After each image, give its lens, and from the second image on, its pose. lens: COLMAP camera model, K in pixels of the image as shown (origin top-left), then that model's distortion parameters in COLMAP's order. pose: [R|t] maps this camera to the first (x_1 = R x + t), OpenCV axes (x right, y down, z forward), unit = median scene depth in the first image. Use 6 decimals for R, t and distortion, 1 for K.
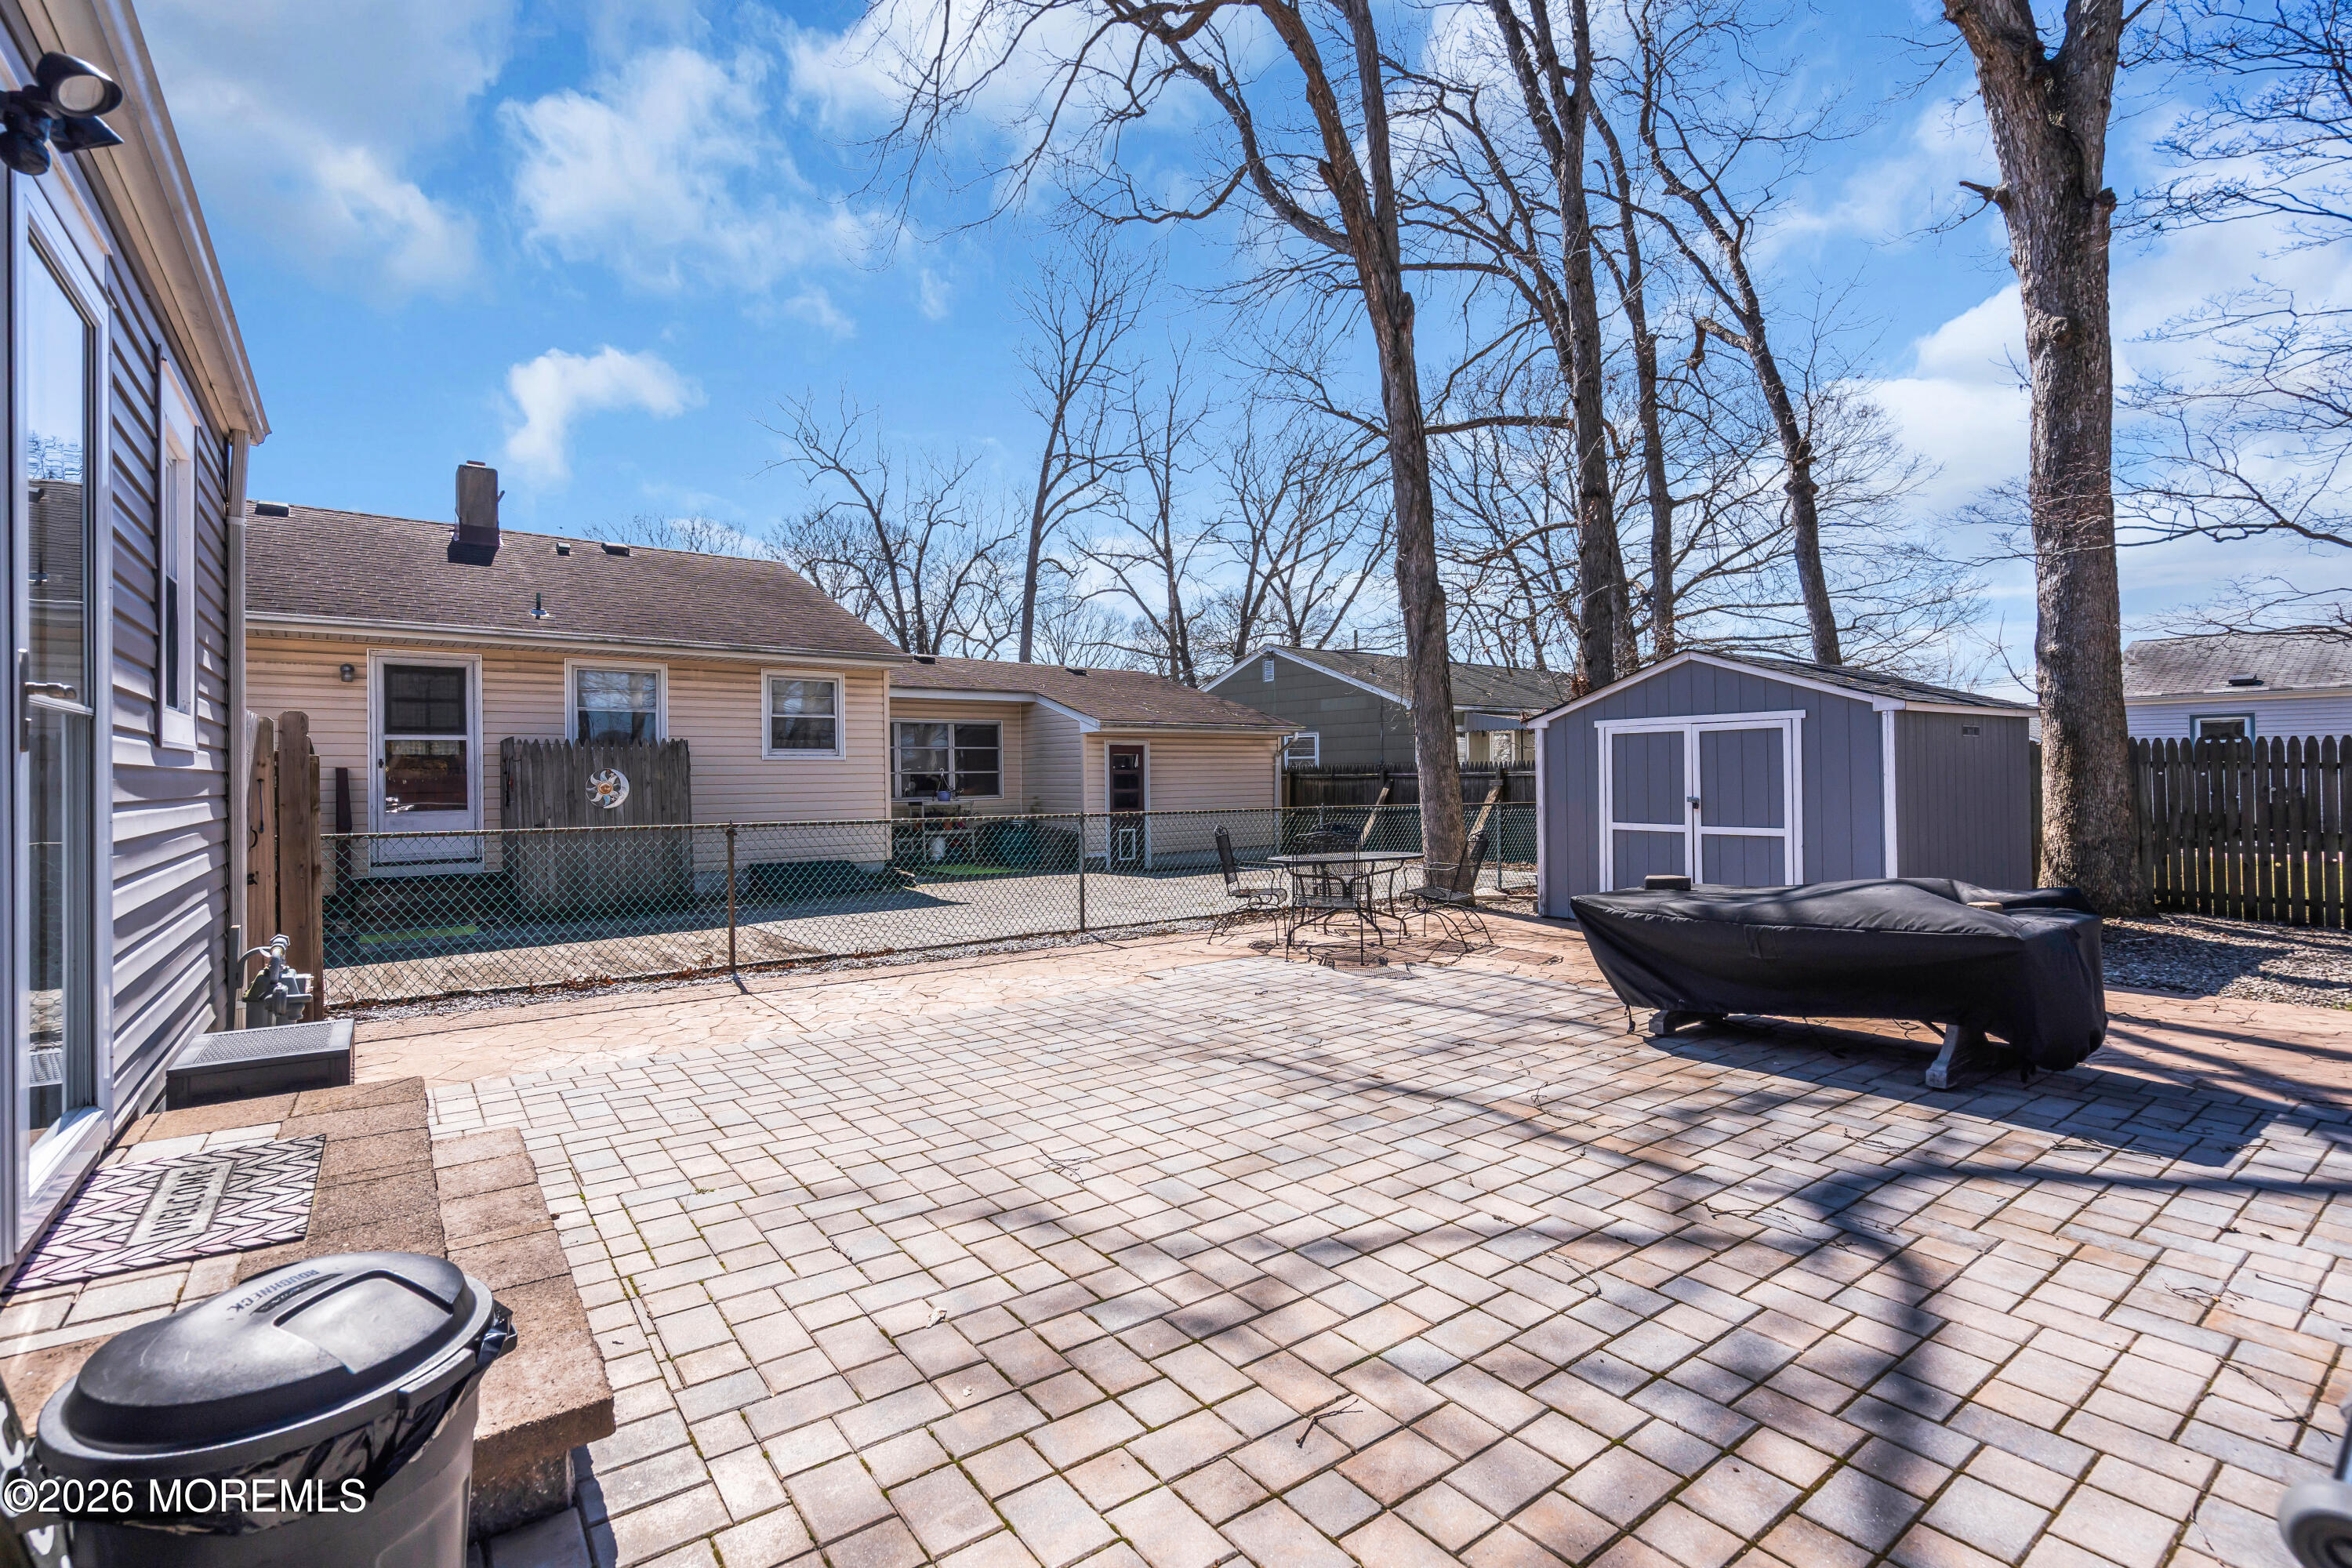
lens RADIAL K [[1062.3, 0, 1159.8], [0, 1062.3, 772.2], [0, 0, 1]] dist [0.000104, 0.000330]
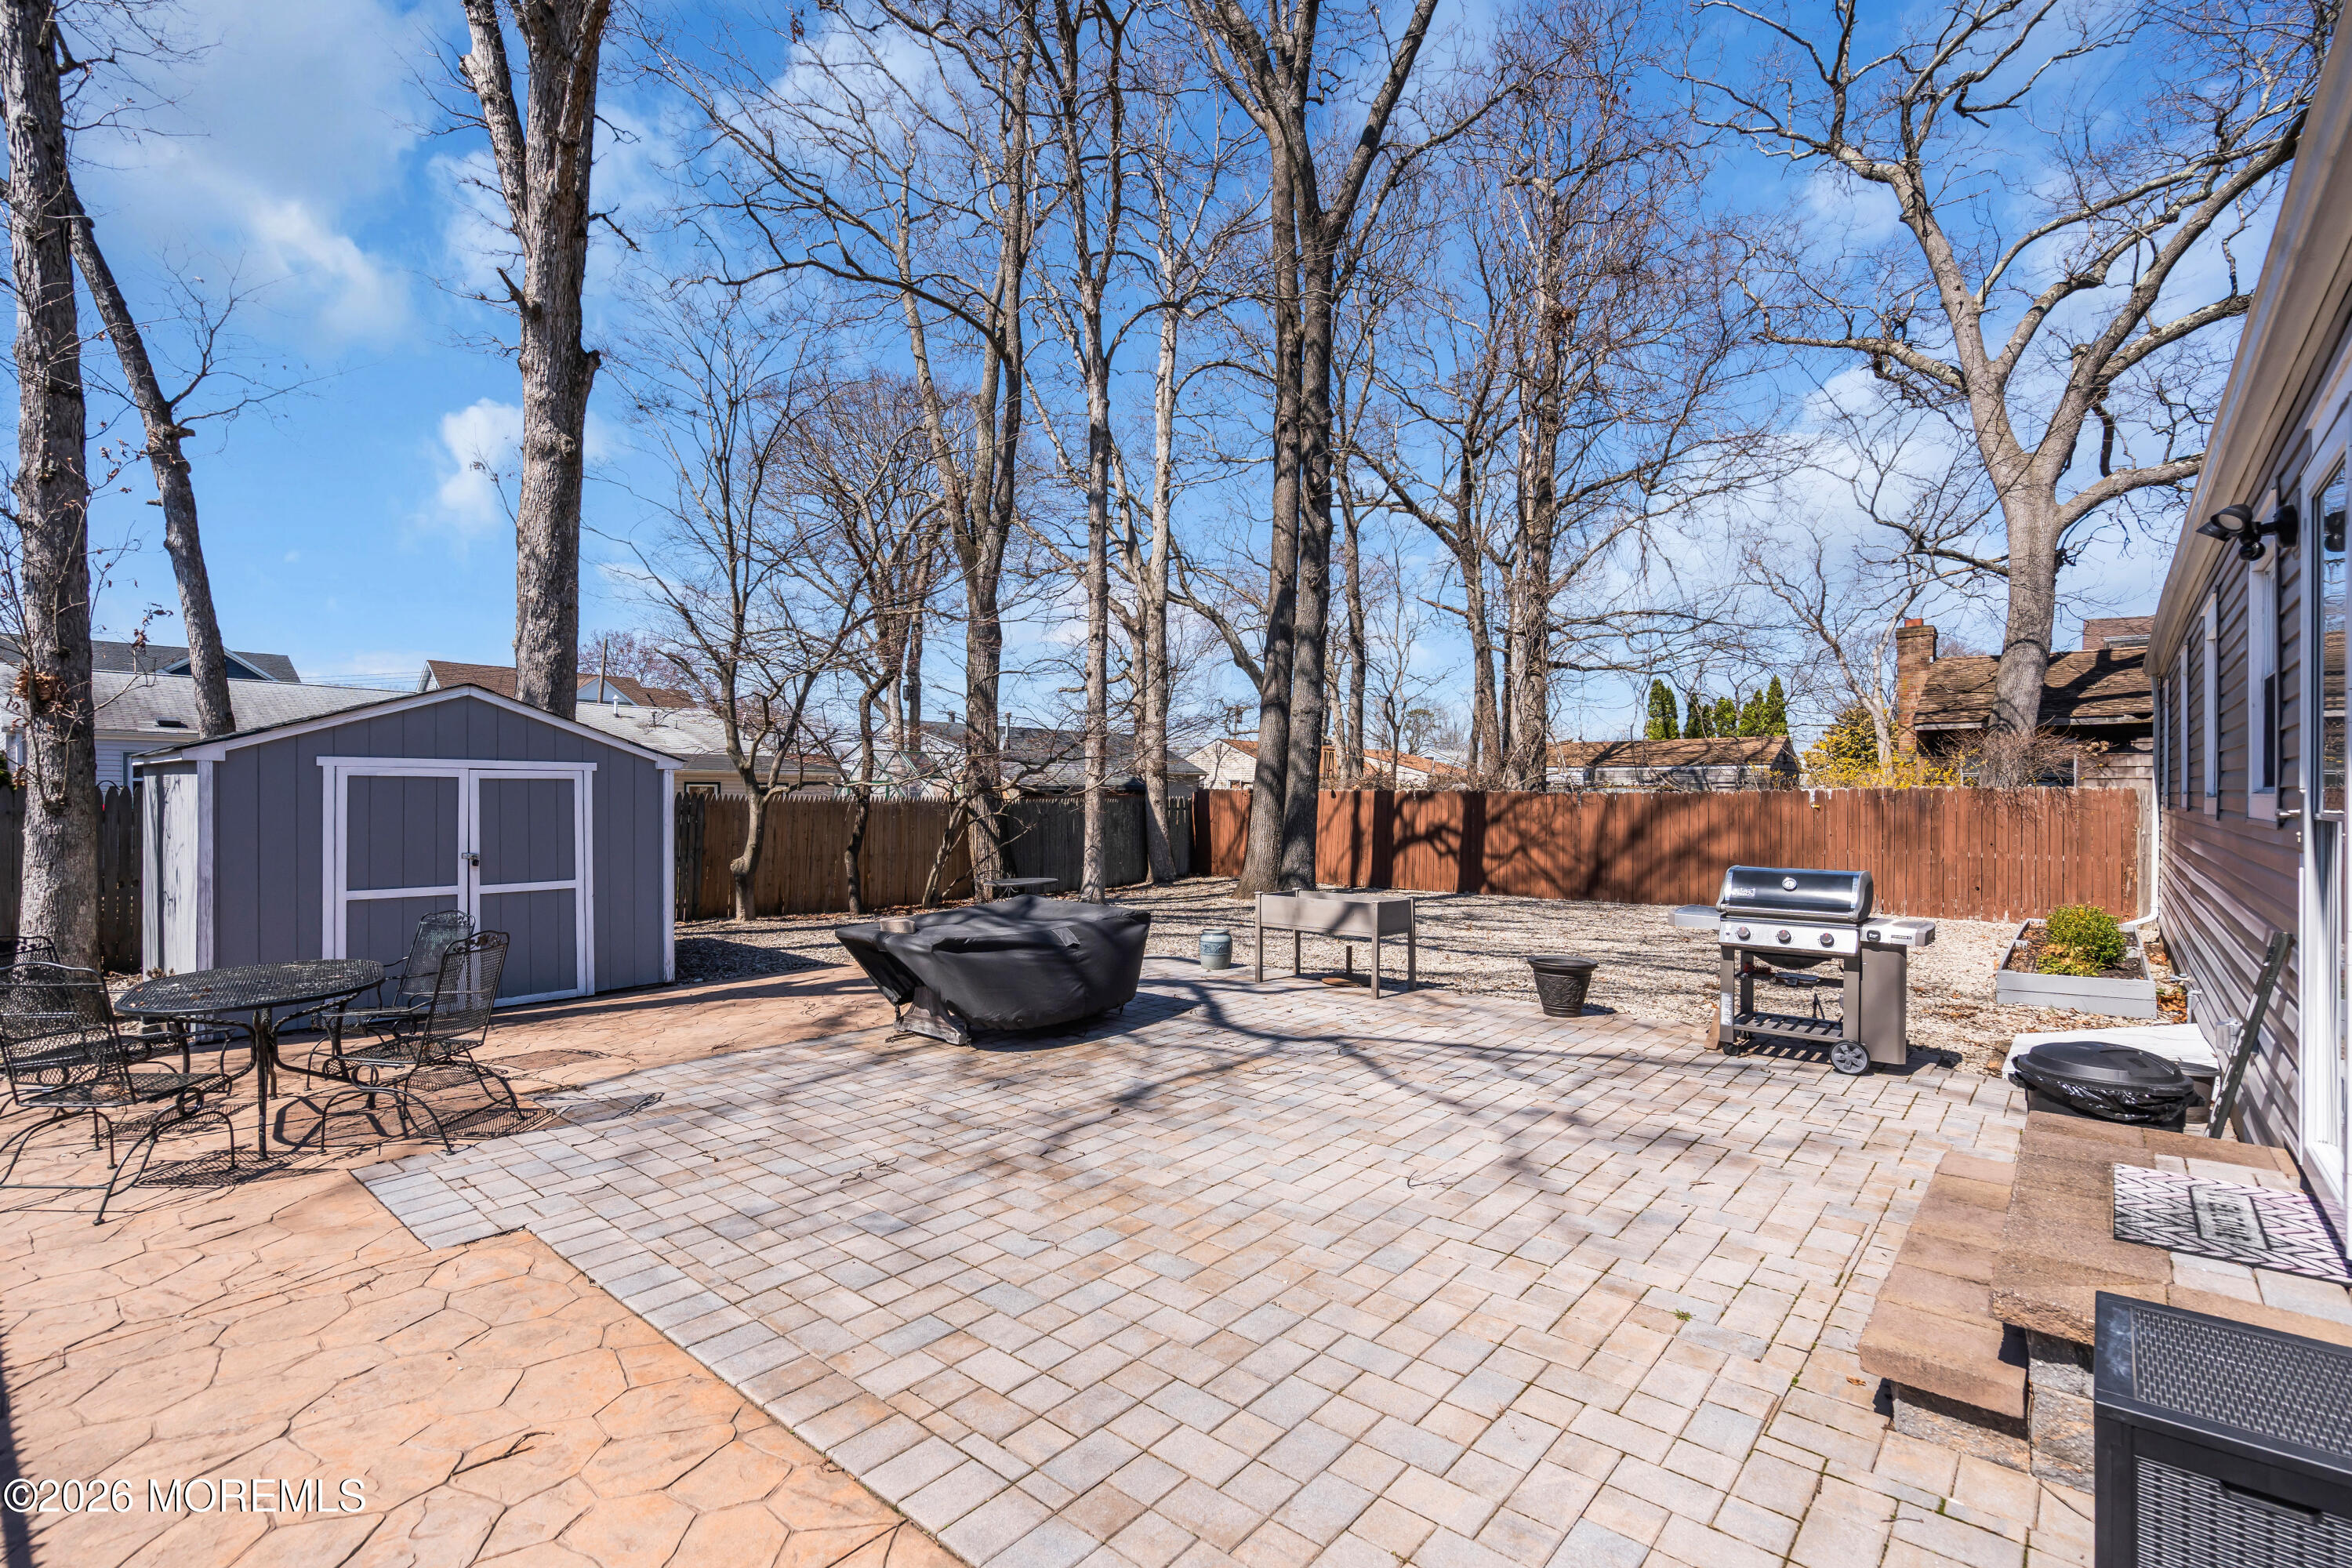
lens RADIAL K [[1064.6, 0, 1156.8], [0, 1064.6, 797.3], [0, 0, 1]] dist [-0.002025, -0.000143]
pose [[-0.214221, 0.007966, 0.976753, -0.473920], [-0.004542, 0.999948, -0.009152, -0.016801], [-0.976775, -0.006397, -0.214174, 0.632246]]
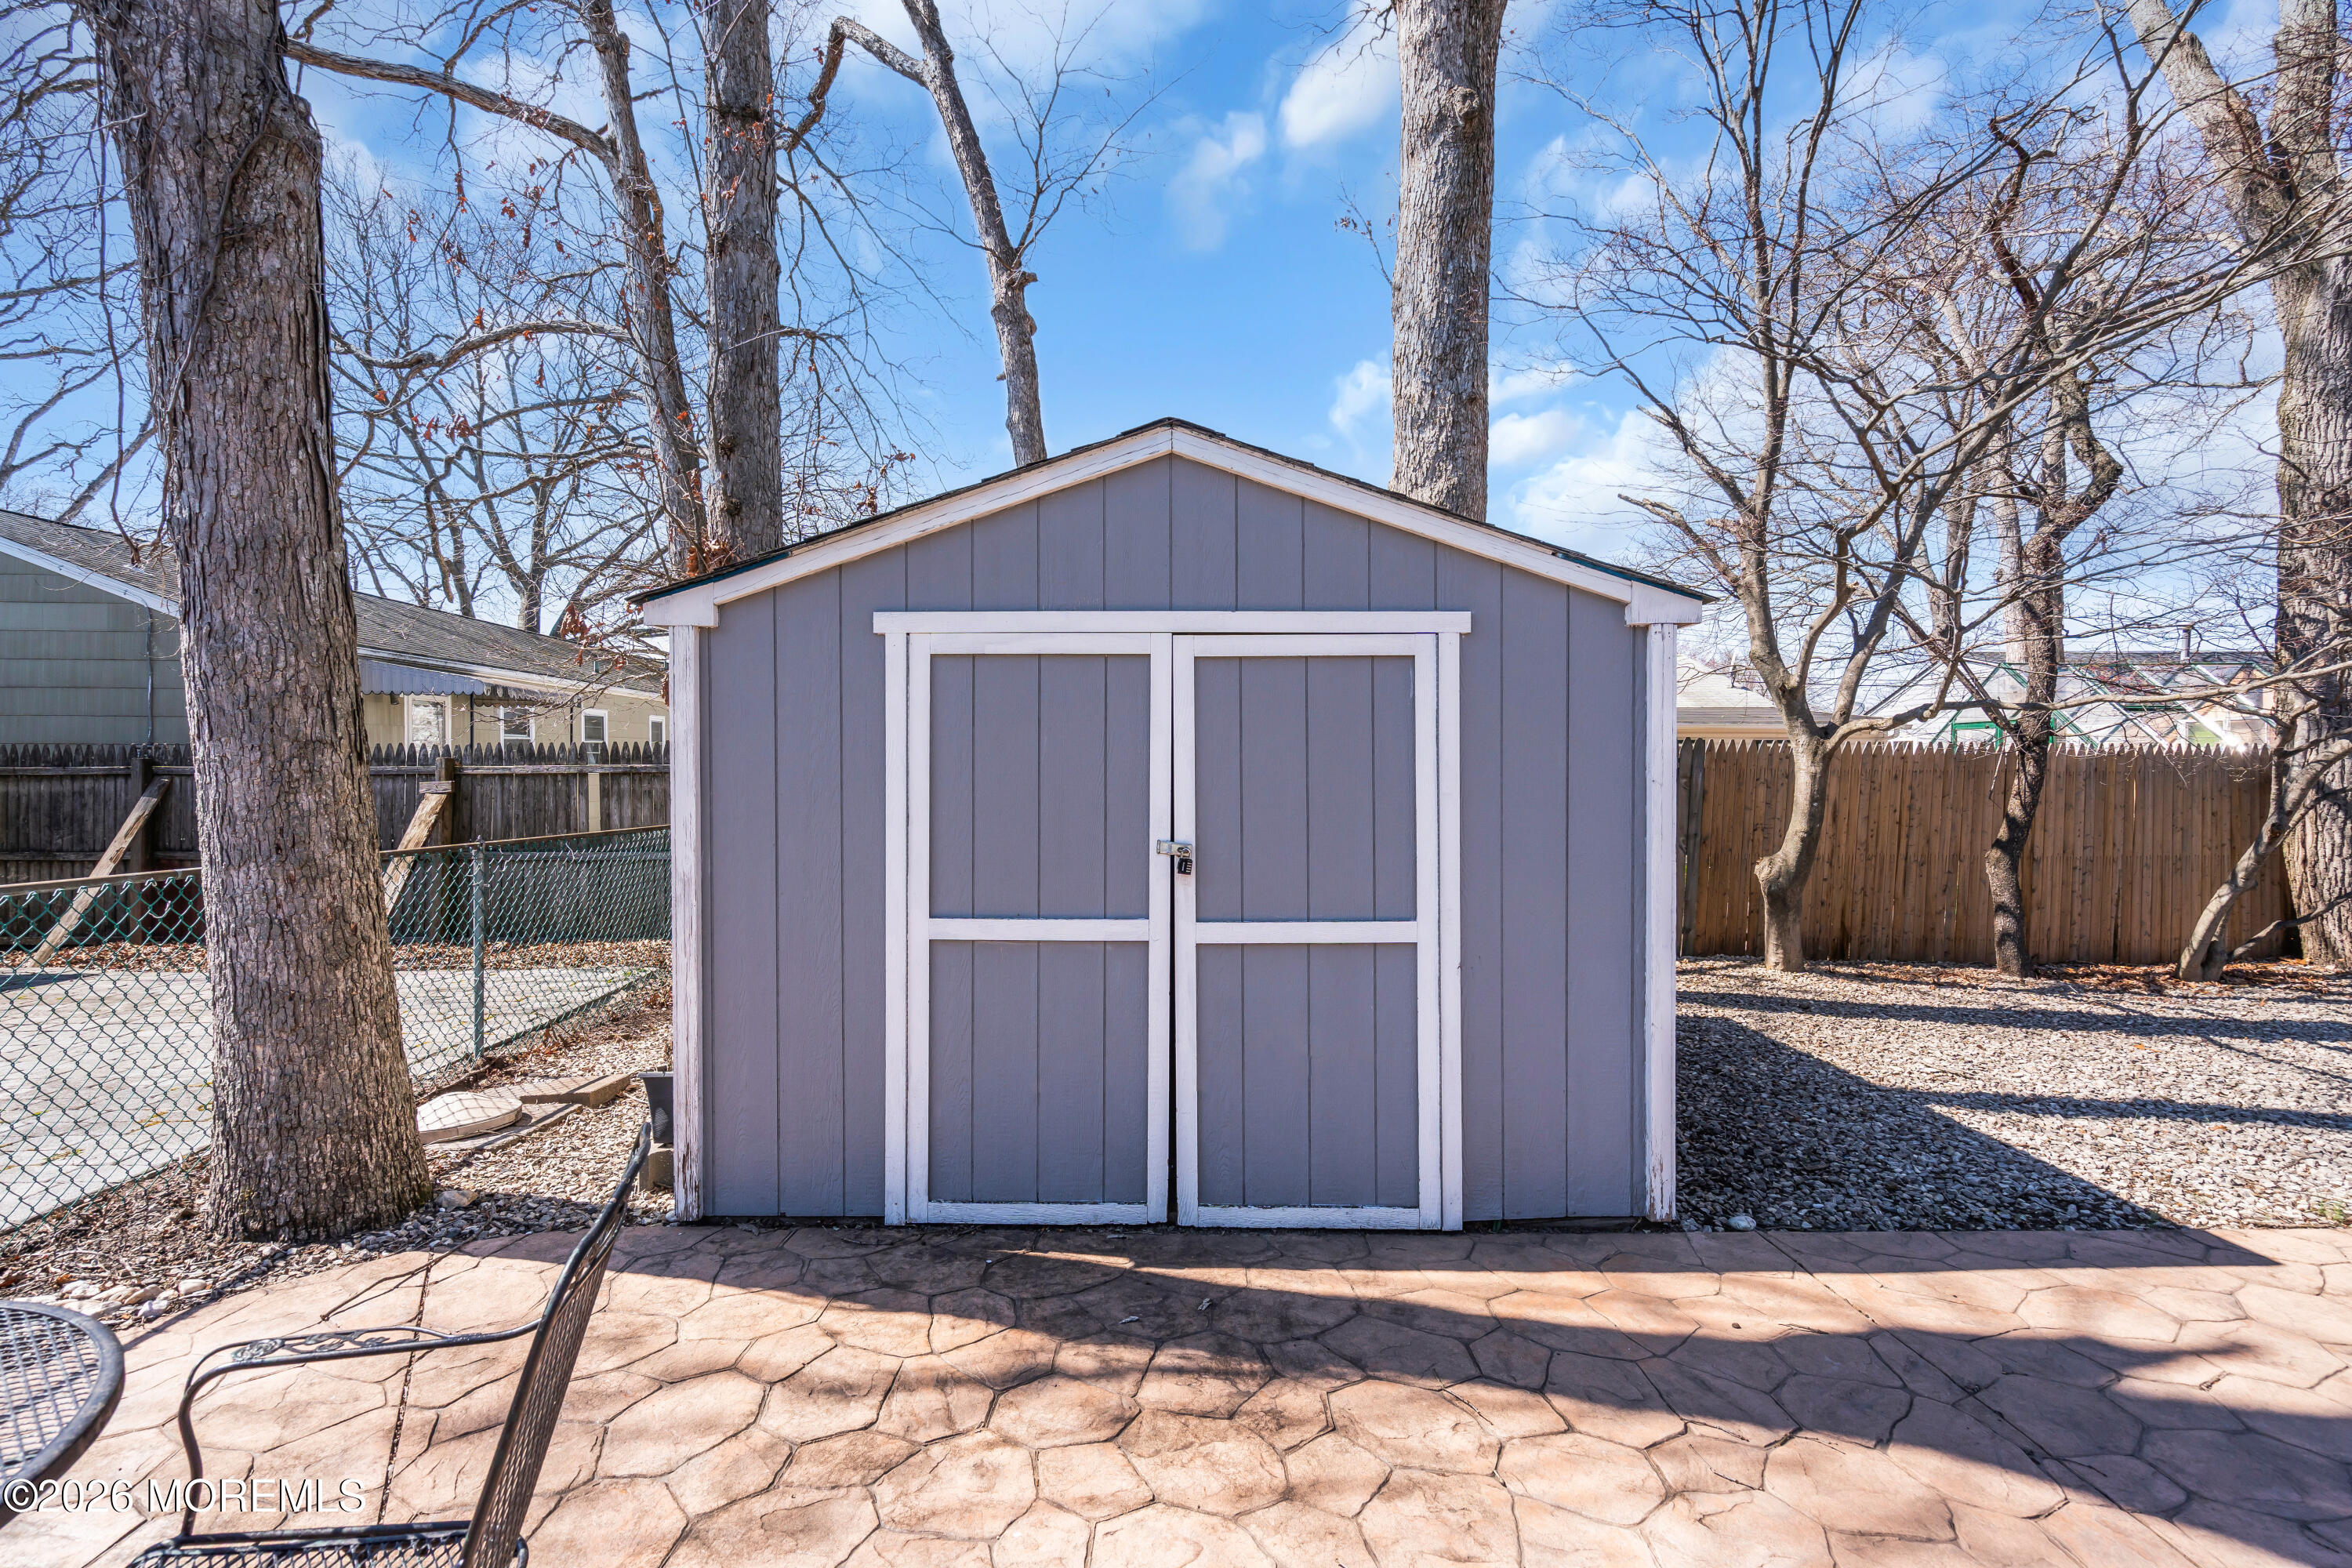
lens RADIAL K [[1062.3, 0, 1159.8], [0, 1062.3, 772.2], [0, 0, 1]] dist [0.000104, 0.000330]
pose [[0.590828, 0.008329, 0.806754, 0.211541], [-0.010074, 0.999945, -0.002947, 0.001697], [-0.806735, -0.006386, 0.590880, 0.790667]]
